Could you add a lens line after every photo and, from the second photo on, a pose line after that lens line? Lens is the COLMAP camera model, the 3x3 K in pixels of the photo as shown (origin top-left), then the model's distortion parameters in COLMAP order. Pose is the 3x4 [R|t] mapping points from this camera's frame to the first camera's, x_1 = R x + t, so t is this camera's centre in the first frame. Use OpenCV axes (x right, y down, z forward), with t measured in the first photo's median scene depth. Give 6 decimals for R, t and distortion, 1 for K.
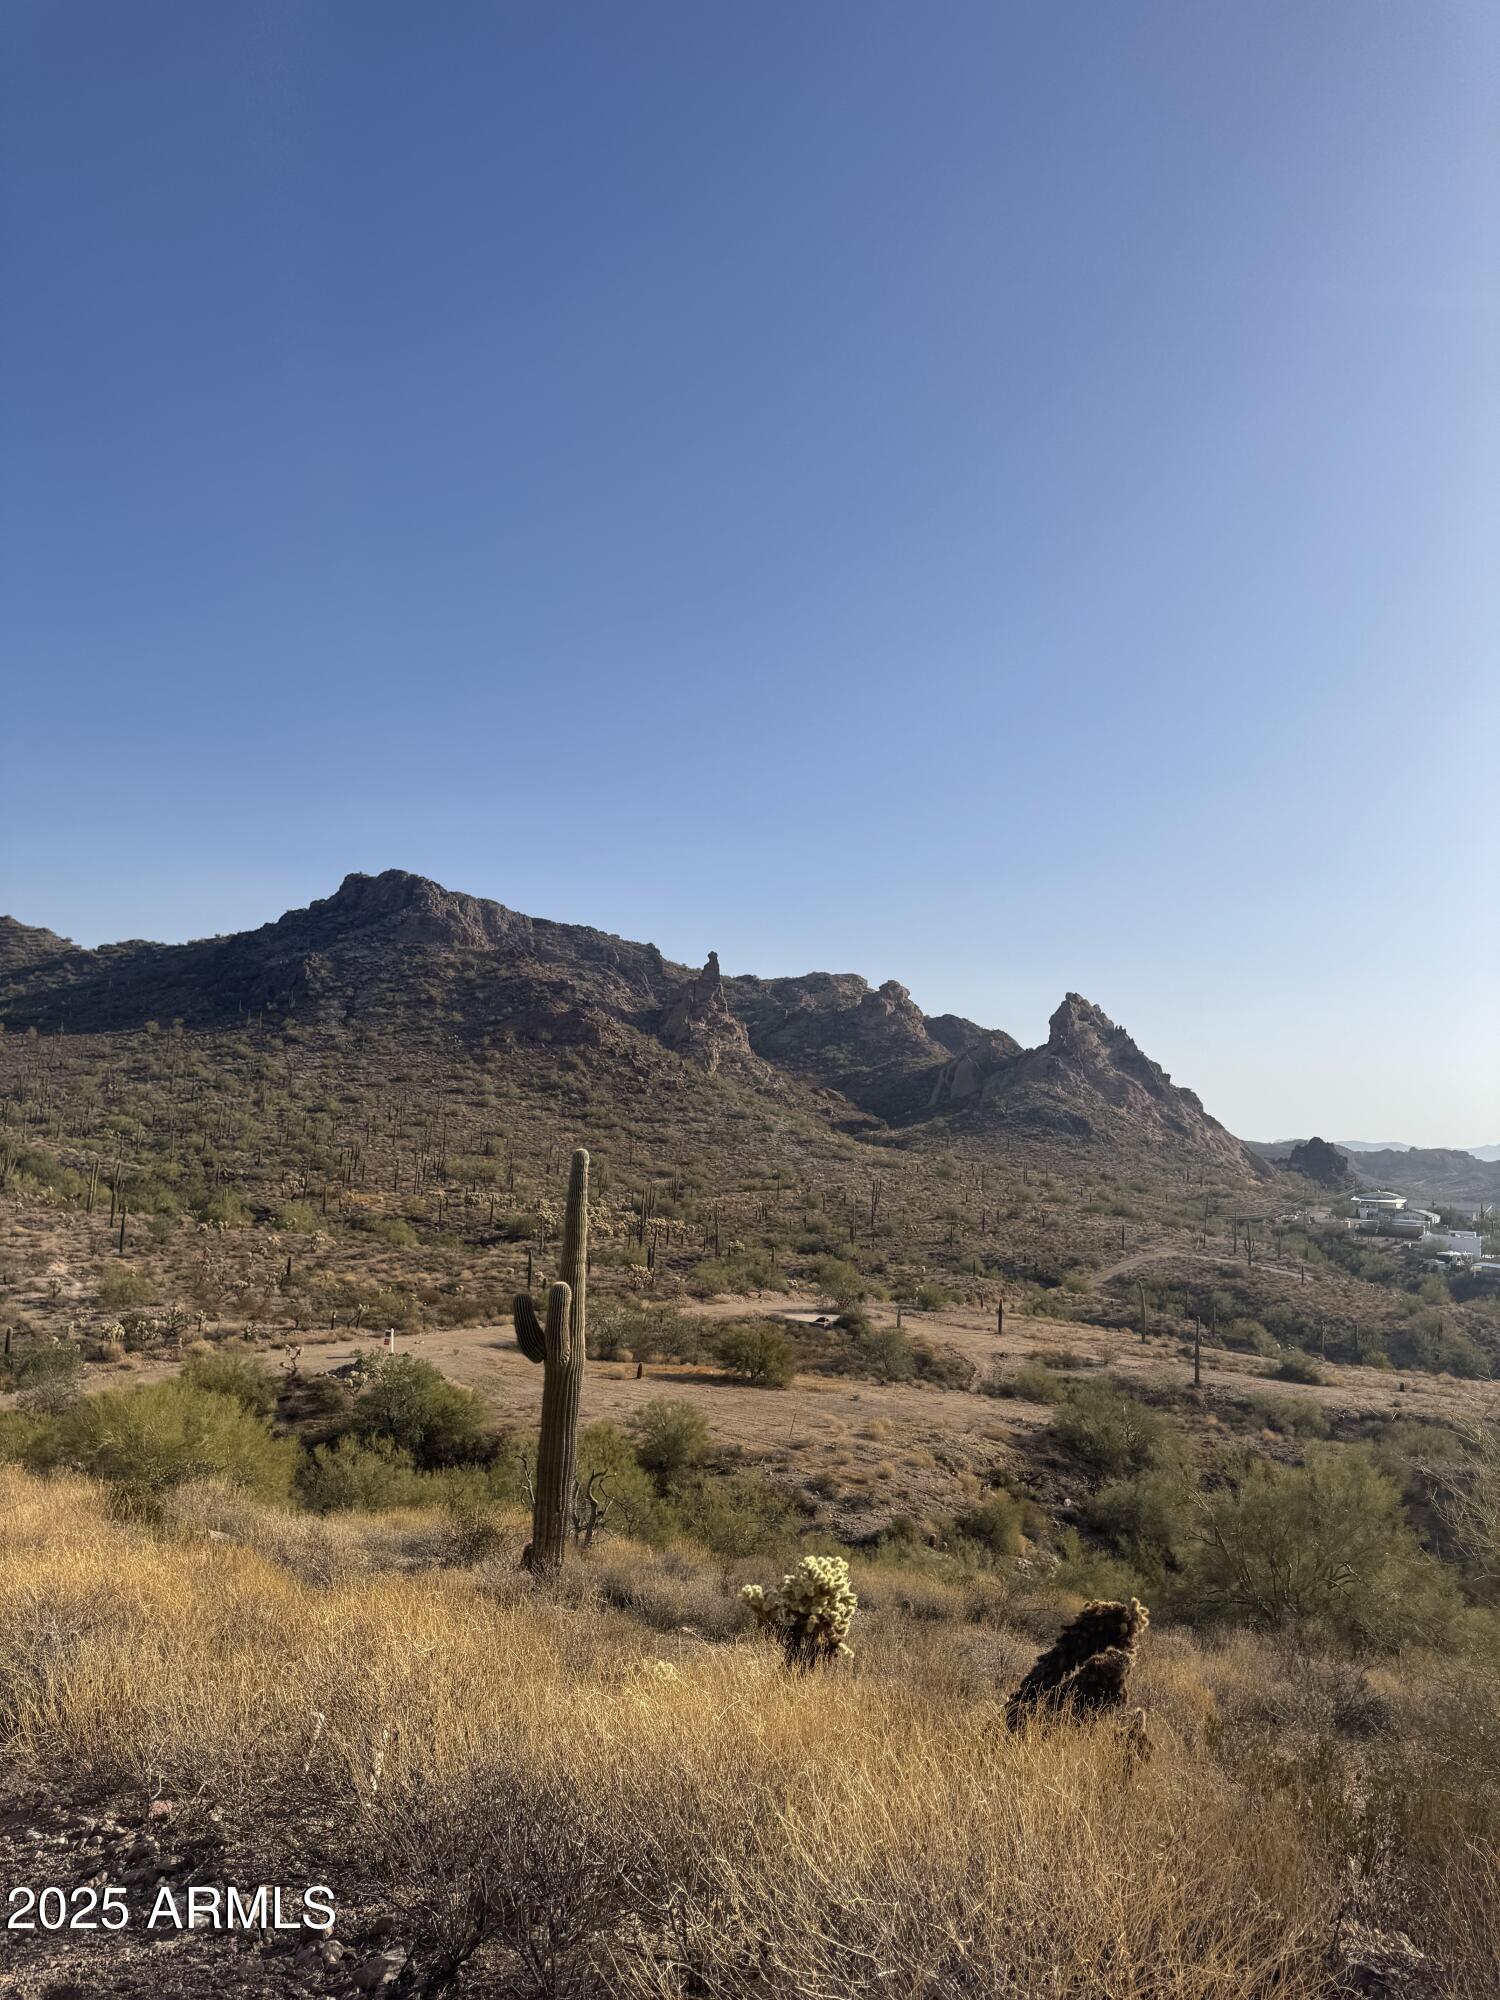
lens RADIAL K [[1393.3, 0, 764.1], [0, 1393.3, 1001.1], [0, 0, 1]] dist [0.168654, -0.347811]
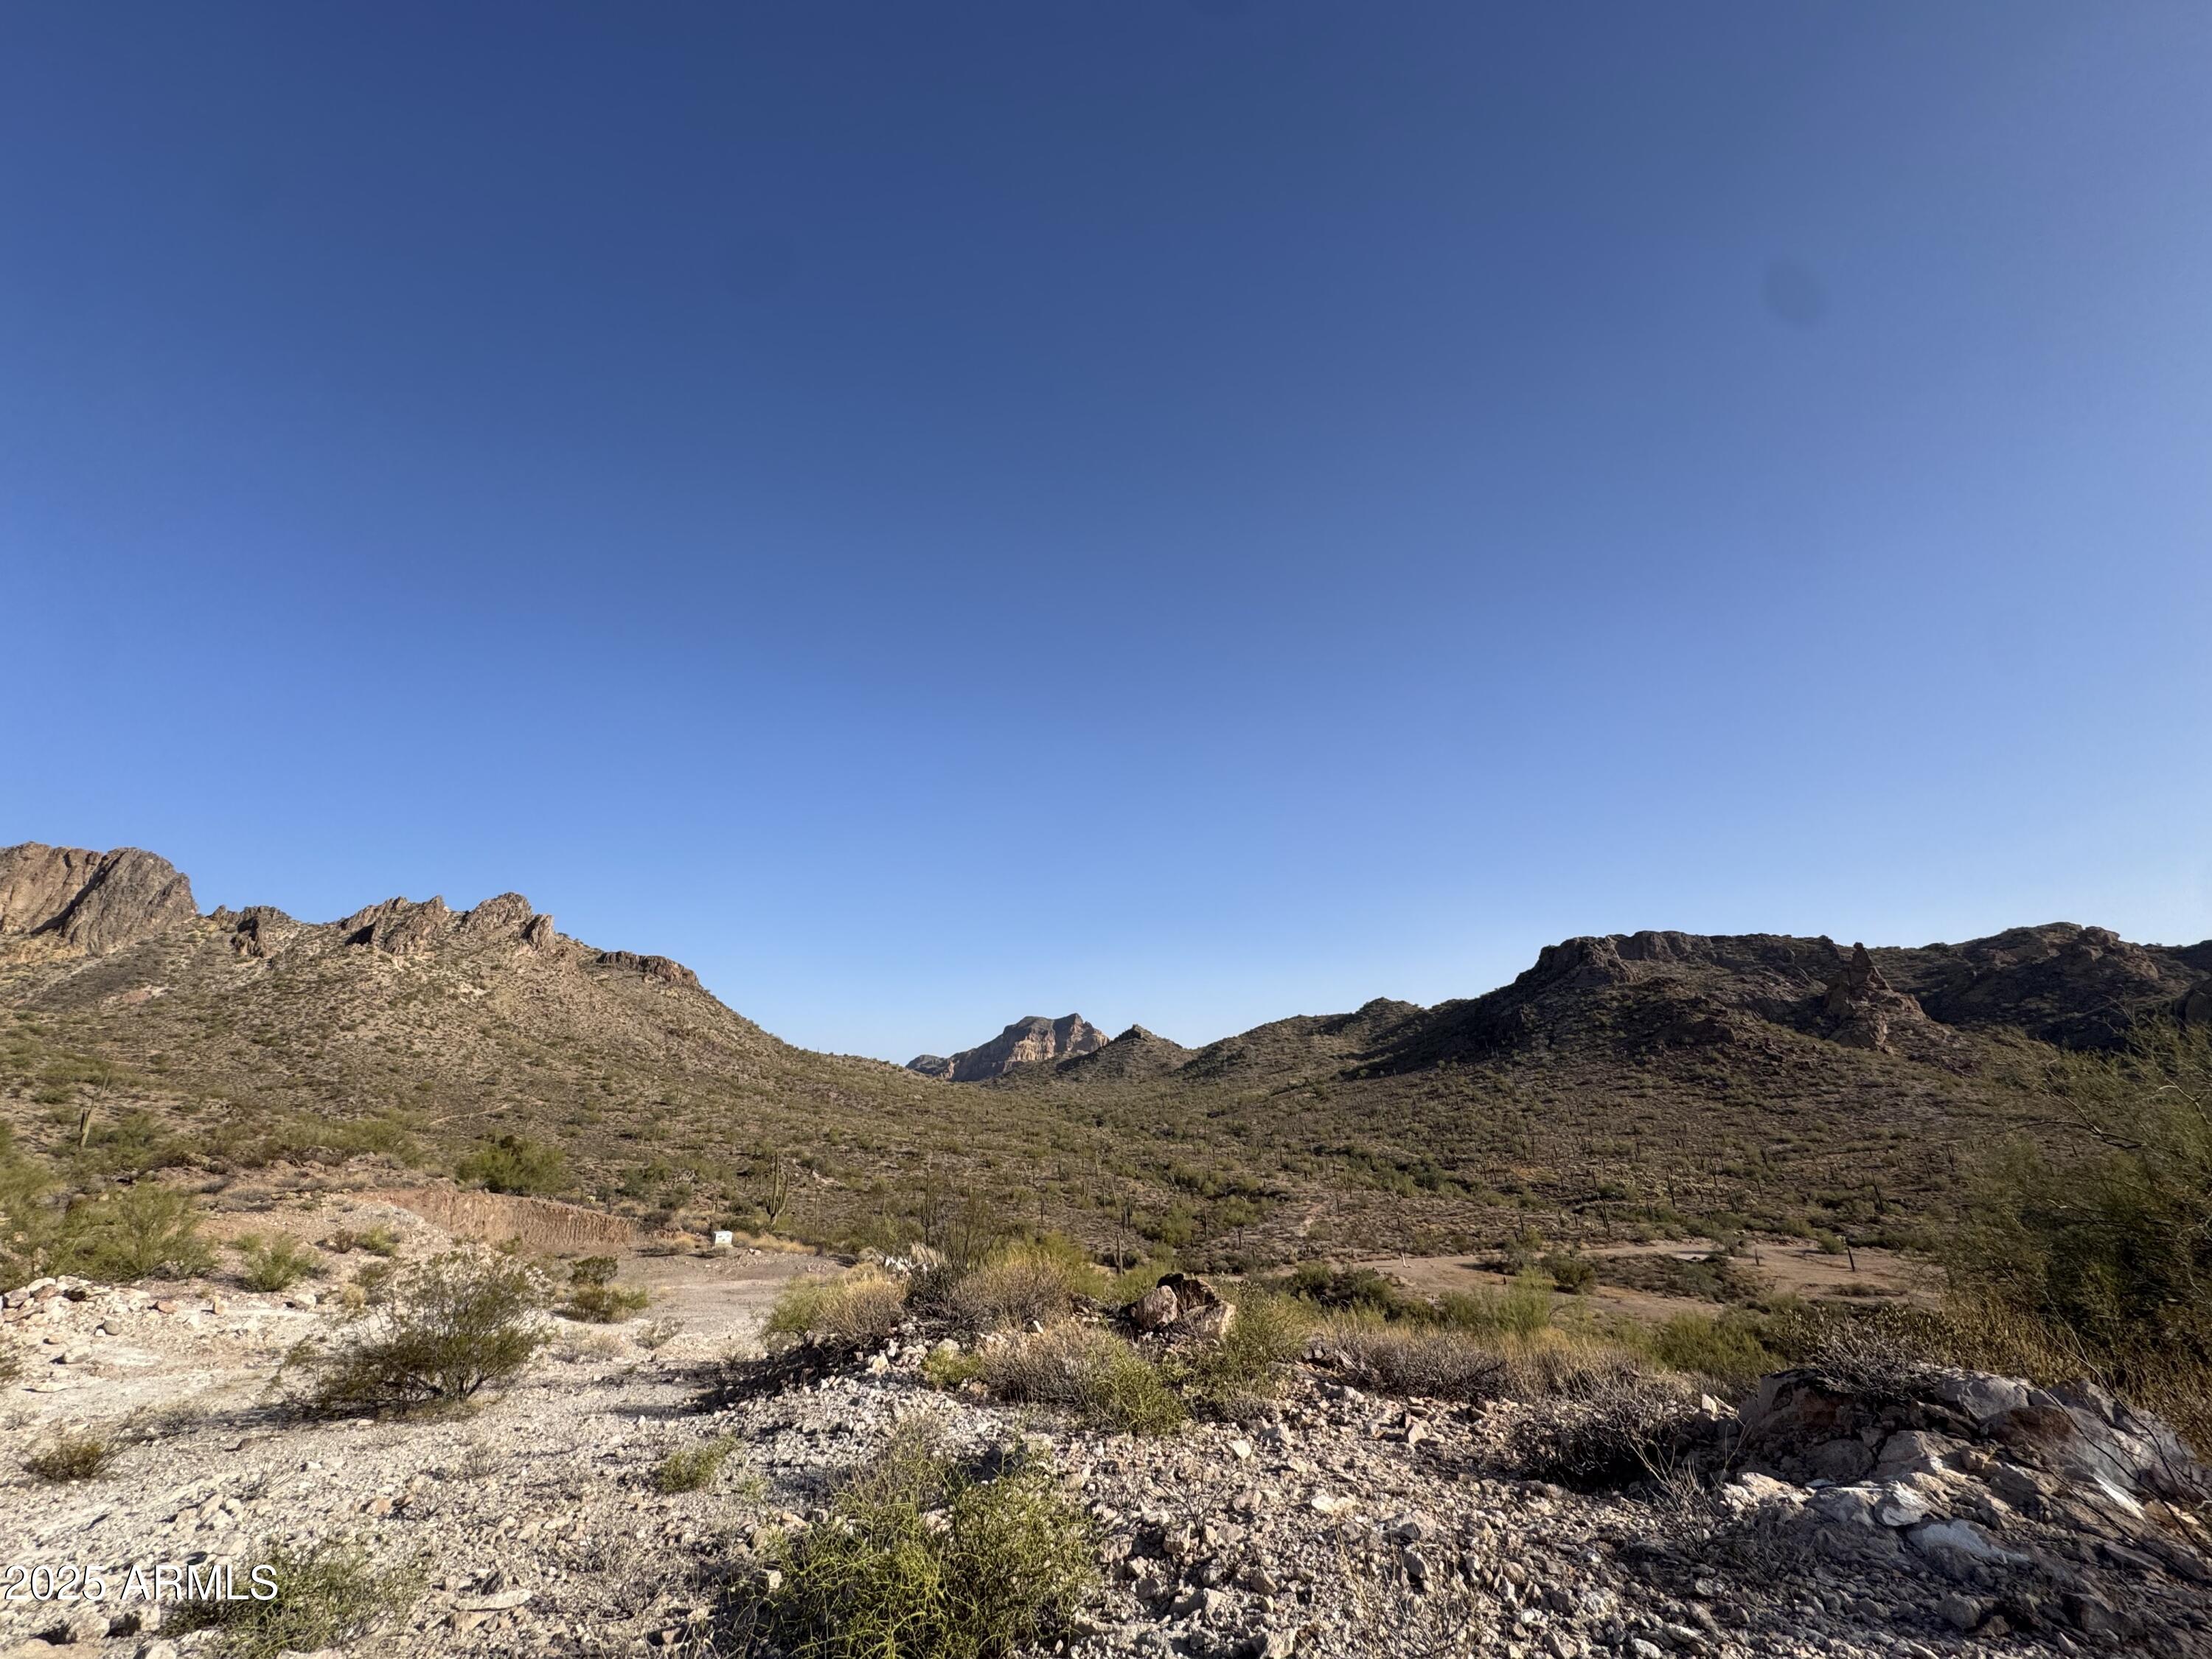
lens RADIAL K [[883.3, 0, 1104.8], [0, 883.3, 825.6], [0, 0, 1]] dist [-0.002890, 0.000428]
pose [[0.669655, -0.295897, -0.681181, 0.125110], [0.142911, 0.951401, -0.272785, -0.023480], [0.728793, 0.085324, 0.679397, -0.082944]]
